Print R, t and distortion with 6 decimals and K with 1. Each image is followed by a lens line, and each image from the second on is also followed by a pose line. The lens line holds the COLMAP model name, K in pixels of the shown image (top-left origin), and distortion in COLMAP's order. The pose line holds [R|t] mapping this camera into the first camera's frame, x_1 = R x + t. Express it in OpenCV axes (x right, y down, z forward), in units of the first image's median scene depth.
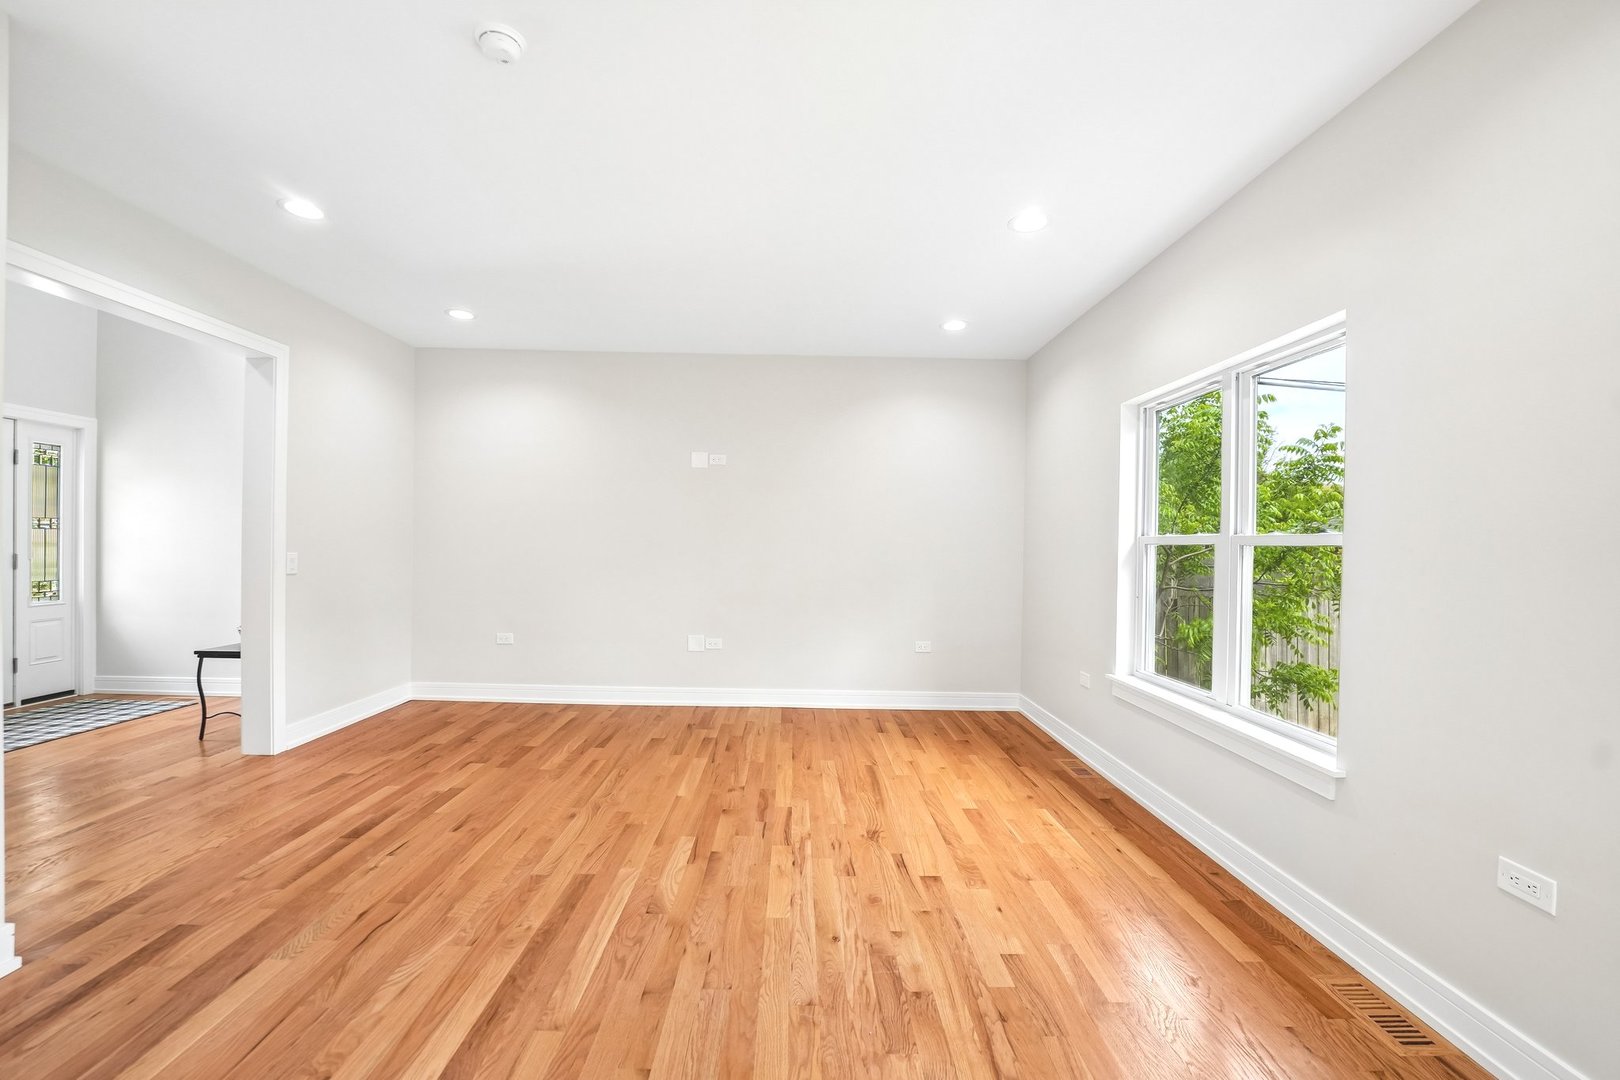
lens RADIAL K [[657.2, 0, 808.9], [0, 657.2, 541.9], [0, 0, 1]] dist [-0.009200, -0.000268]
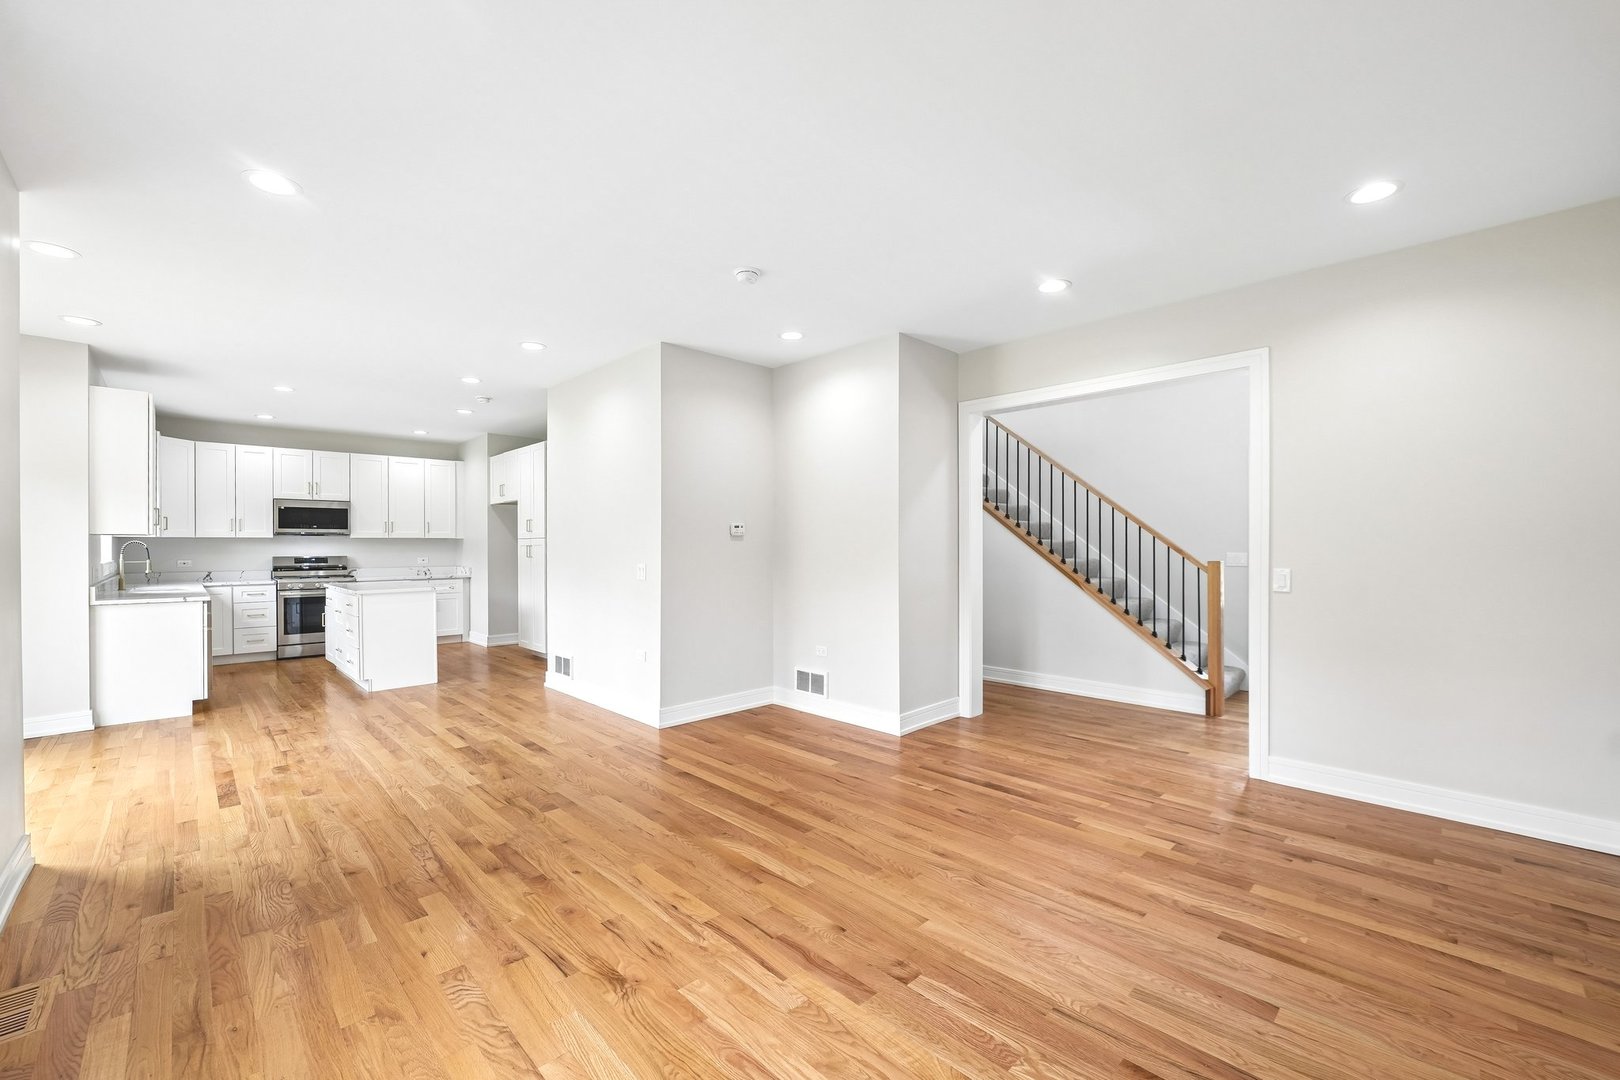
lens RADIAL K [[657.2, 0, 804.2], [0, 657.2, 553.6], [0, 0, 1]] dist [-0.009200, -0.000268]
pose [[-0.730814, -0.006173, -0.682549, 0.424769], [-0.008602, 0.999963, 0.000167, 0.000717], [0.682522, 0.005994, -0.730840, 1.622401]]
